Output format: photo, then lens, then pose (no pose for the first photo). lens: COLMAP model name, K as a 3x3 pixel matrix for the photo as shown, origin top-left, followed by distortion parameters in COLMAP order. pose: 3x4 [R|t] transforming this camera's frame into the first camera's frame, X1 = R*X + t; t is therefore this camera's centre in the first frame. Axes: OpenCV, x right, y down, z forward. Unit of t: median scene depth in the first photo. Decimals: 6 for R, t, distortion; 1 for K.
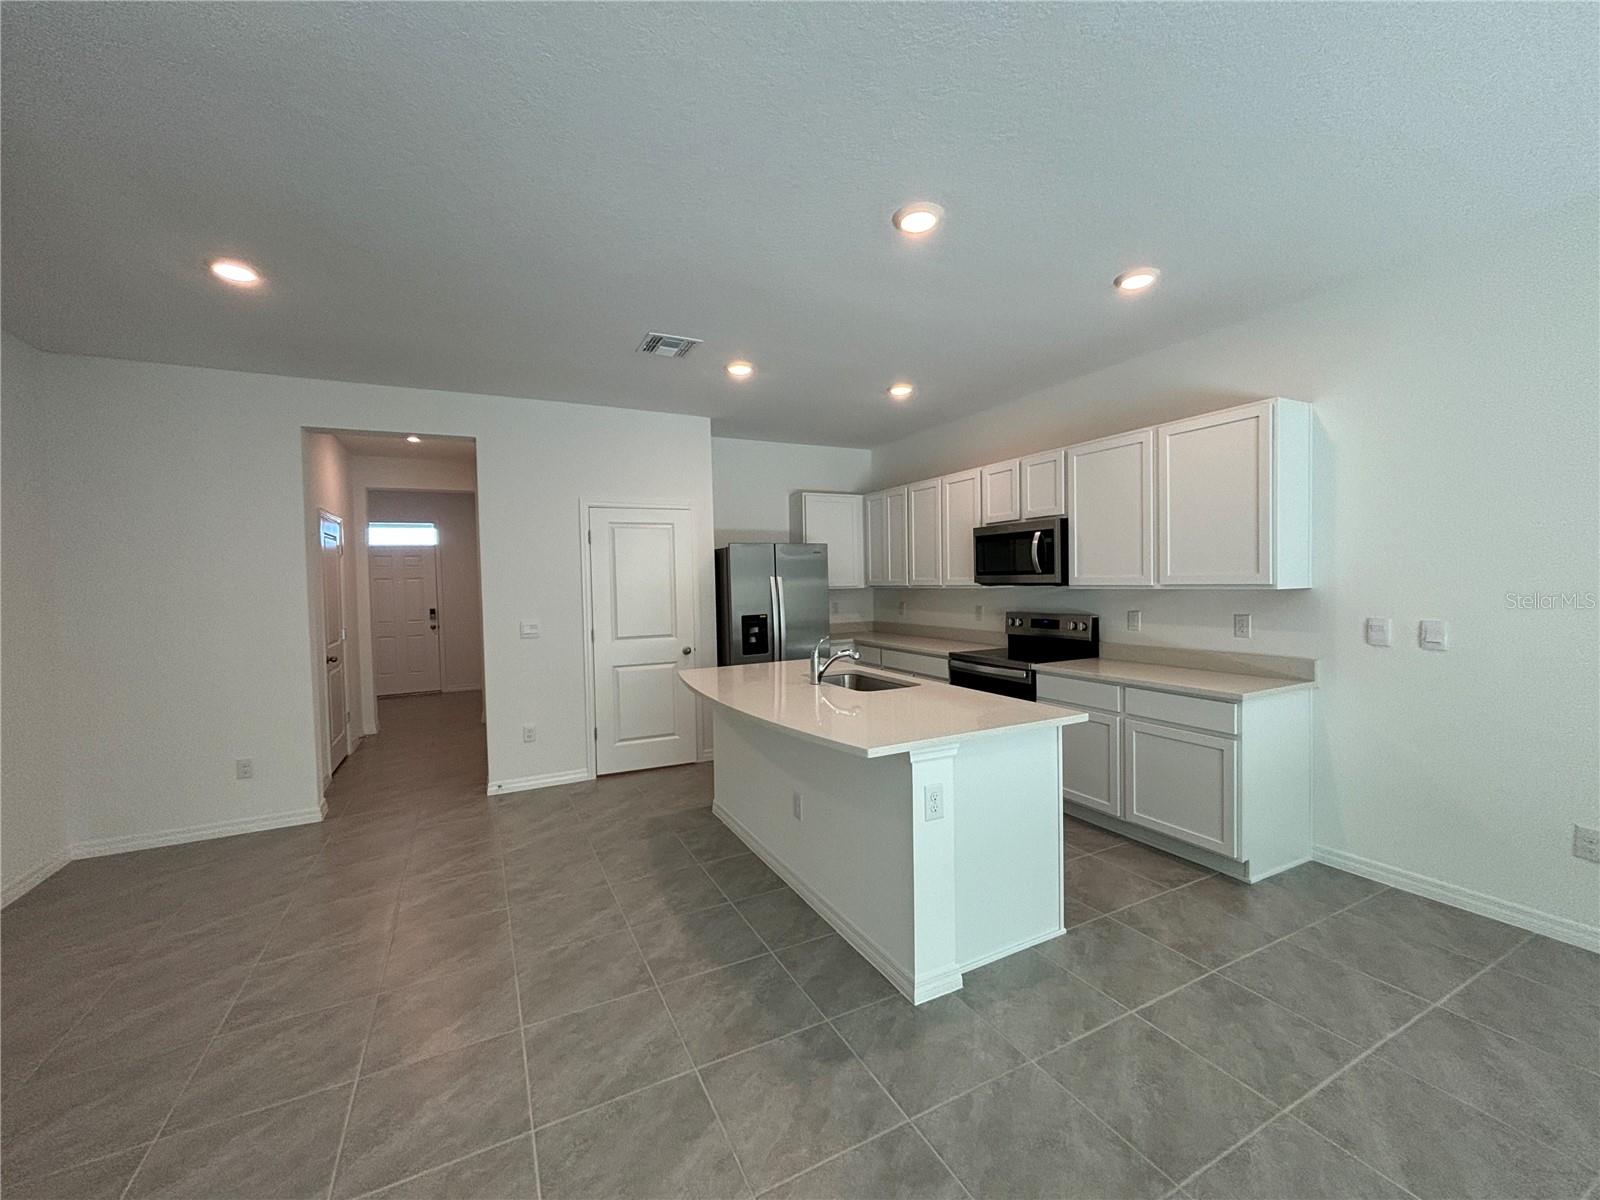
lens RADIAL K [[643.6, 0, 801.4], [0, 643.6, 598.1], [0, 0, 1]] dist [0.000757, -0.000099]
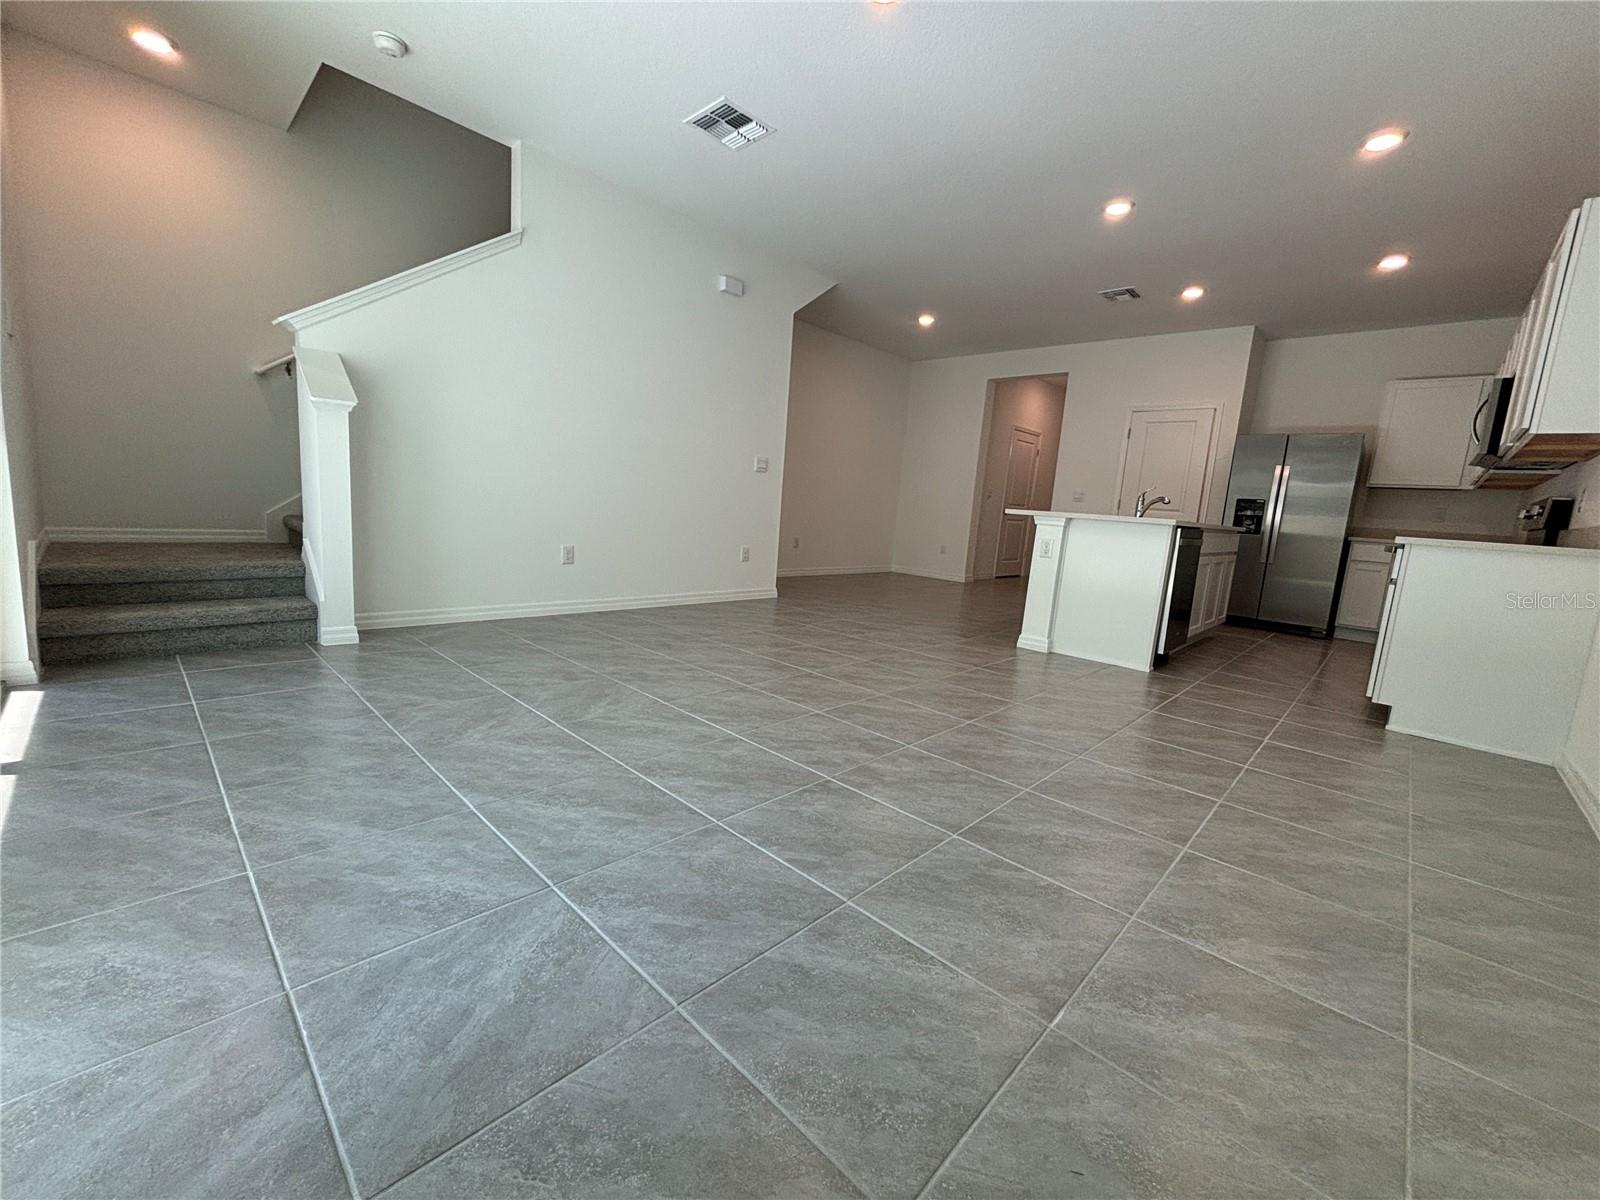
lens RADIAL K [[643.6, 0, 801.4], [0, 643.6, 598.1], [0, 0, 1]] dist [0.000757, -0.000099]
pose [[0.332460, 0.187276, -0.924336, 0.911502], [-0.109779, 0.981109, 0.159293, 0.127239], [0.936706, 0.048514, 0.346739, -0.164060]]
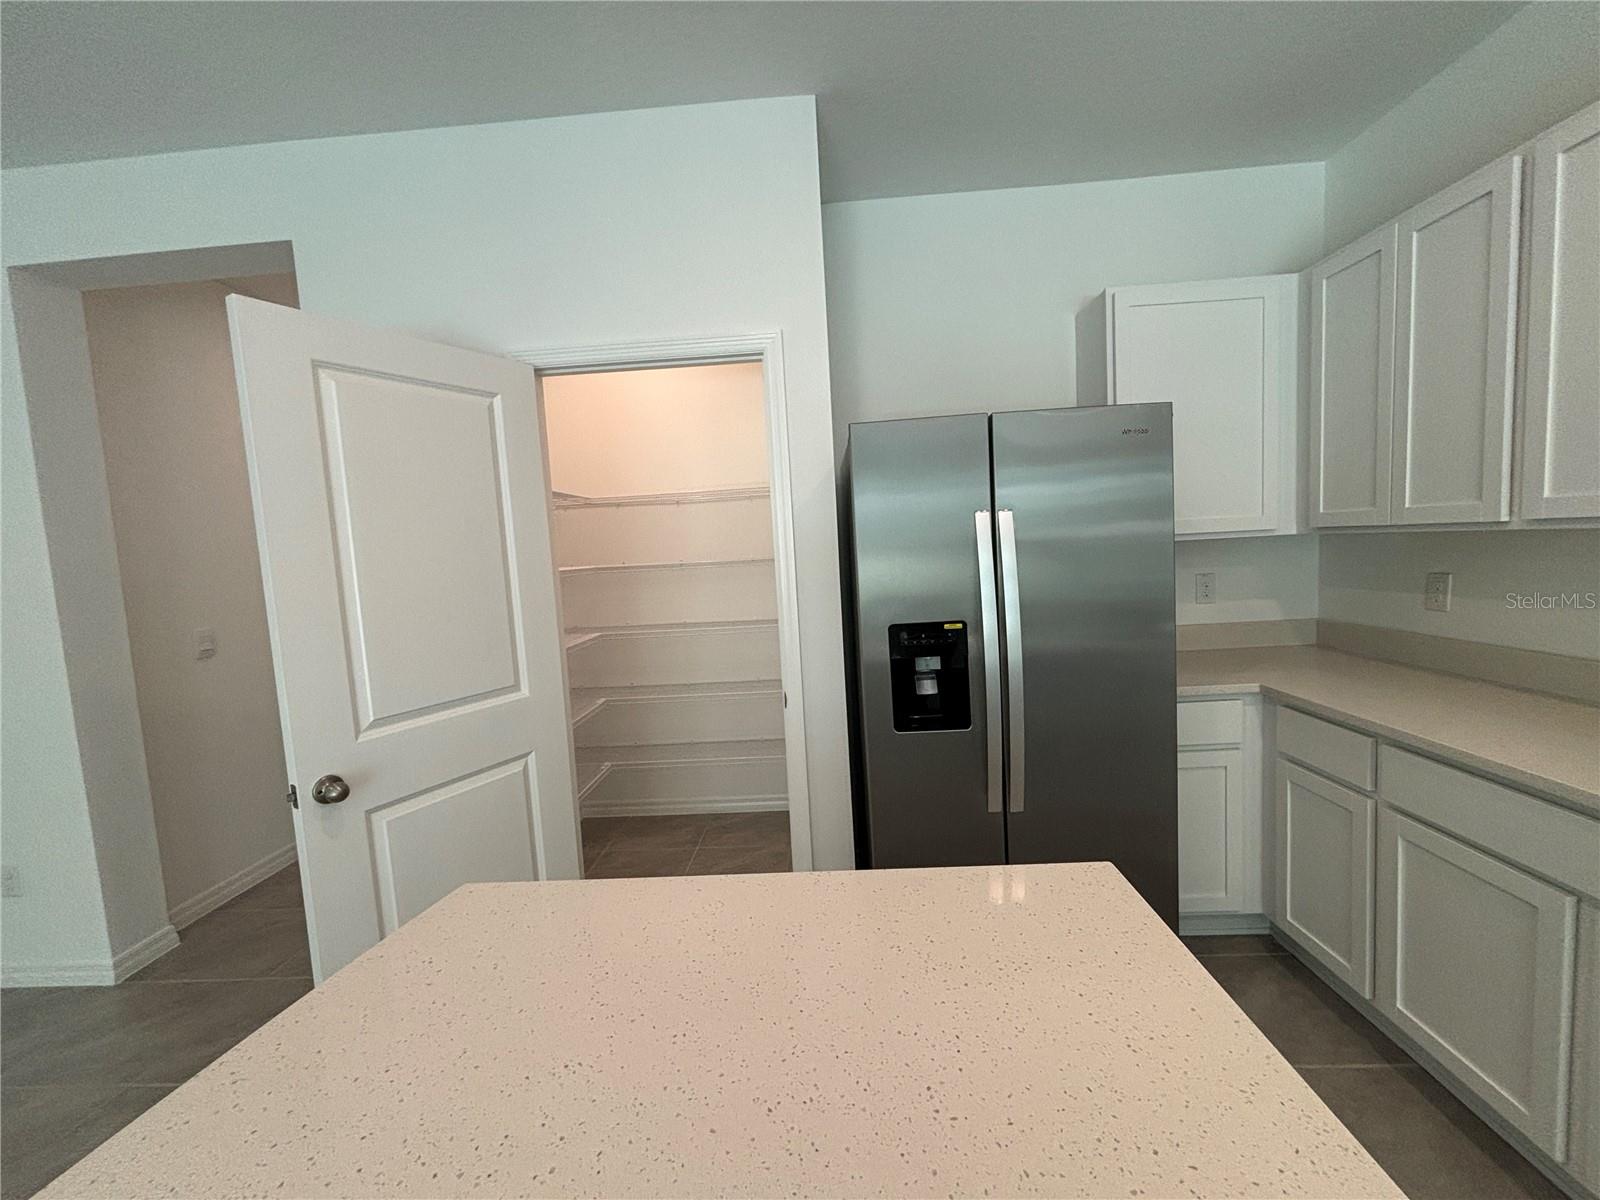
lens RADIAL K [[649.9, 0, 798.2], [0, 649.9, 594.6], [0, 0, 1]] dist [0.002396, 0.000209]
pose [[0.866331, 0.014369, -0.499263, 0.054508], [0.020388, 0.997736, 0.064092, -0.016238], [0.499054, -0.065704, 0.864077, 0.793335]]
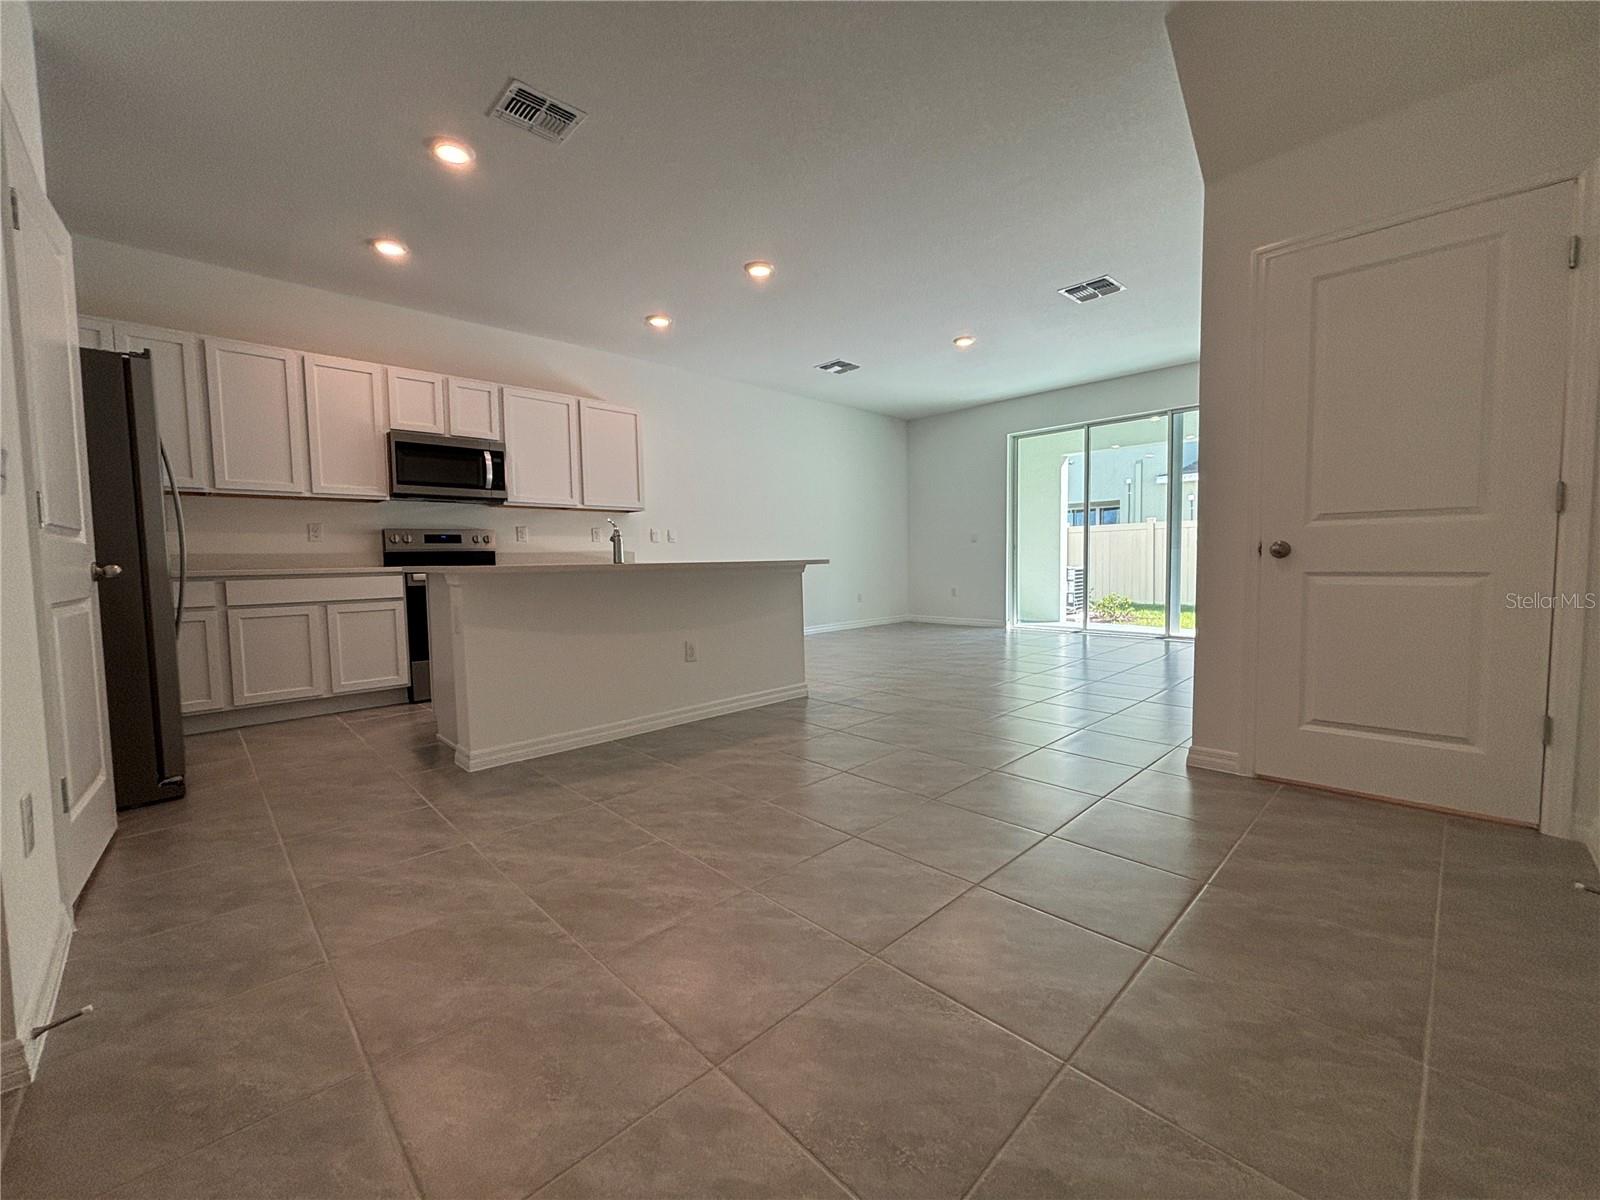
lens RADIAL K [[643.6, 0, 801.4], [0, 643.6, 598.1], [0, 0, 1]] dist [0.000757, -0.000099]
pose [[-0.294768, -0.031450, 0.955051, -0.867064], [0.051950, 0.997453, 0.048880, 0.123963], [-0.954156, 0.064023, -0.292384, 0.813713]]
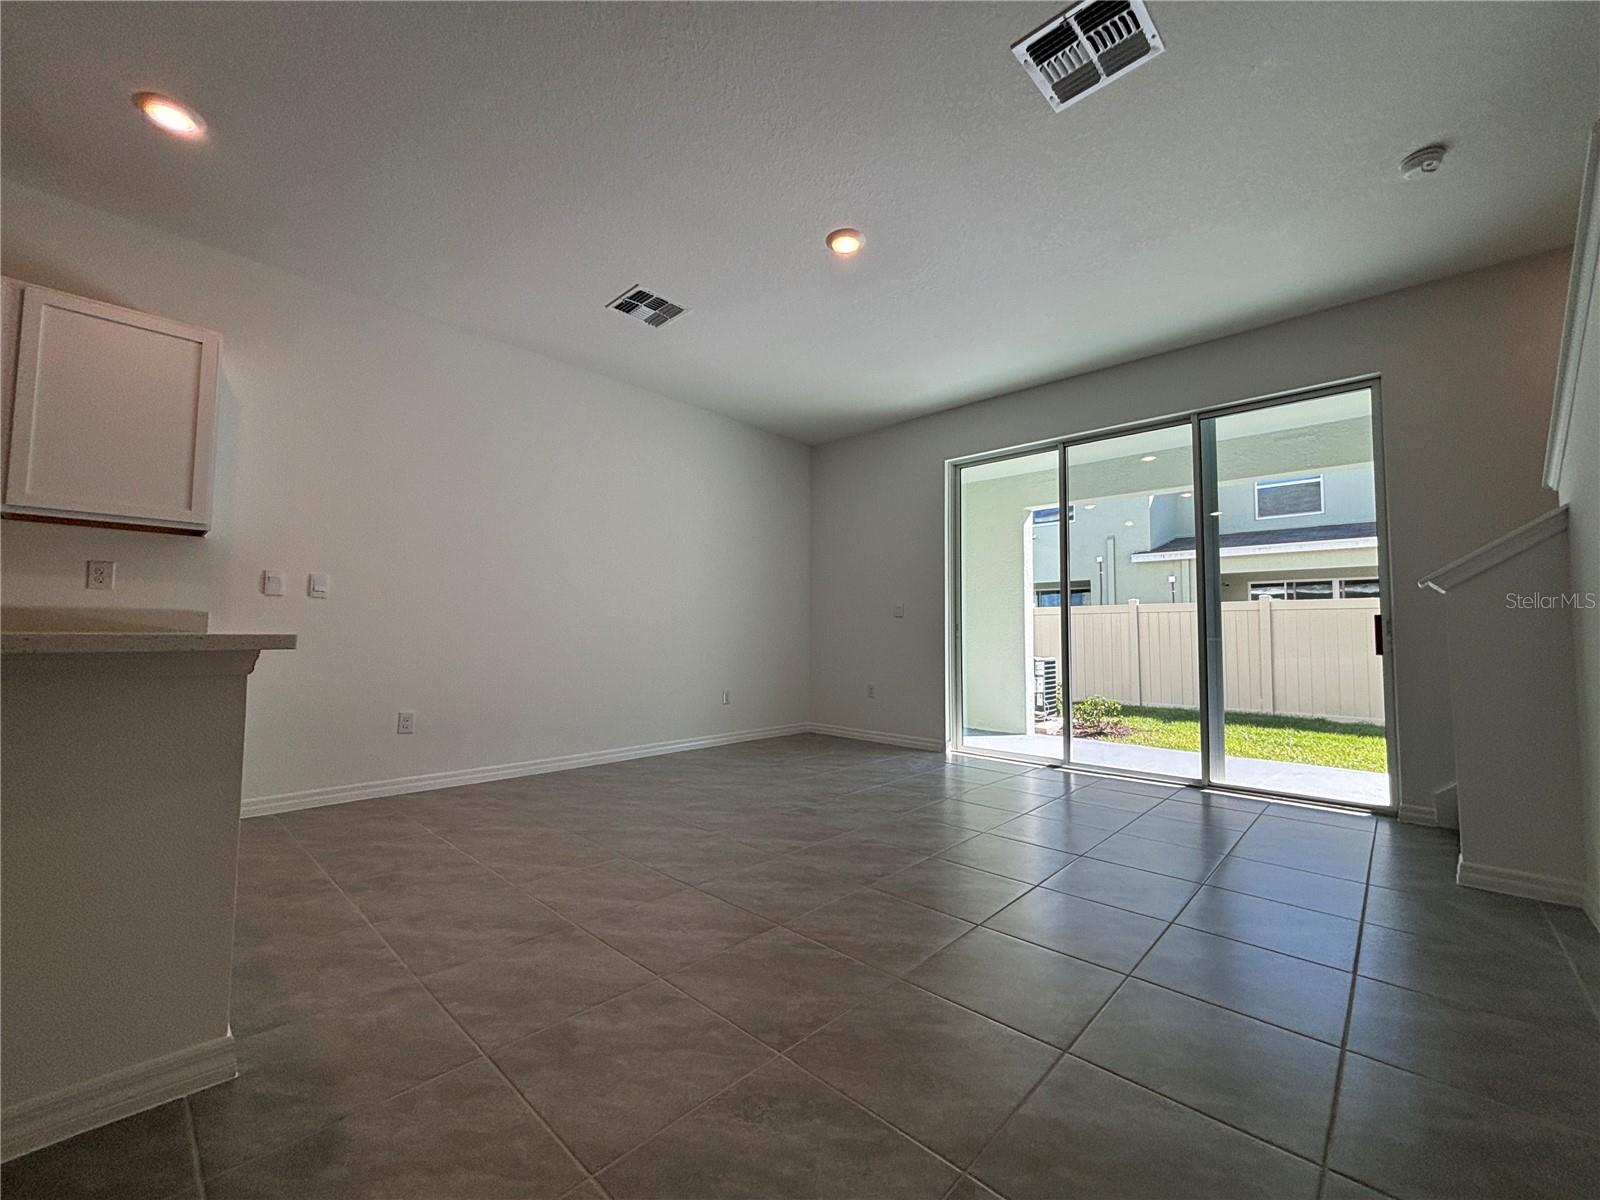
lens RADIAL K [[649.9, 0, 798.2], [0, 649.9, 594.6], [0, 0, 1]] dist [0.002396, 0.000209]
pose [[-0.341069, 0.080585, 0.936578, -0.318265], [0.023778, 0.996740, -0.077102, 0.125138], [-0.939737, -0.004027, -0.341874, 0.372331]]
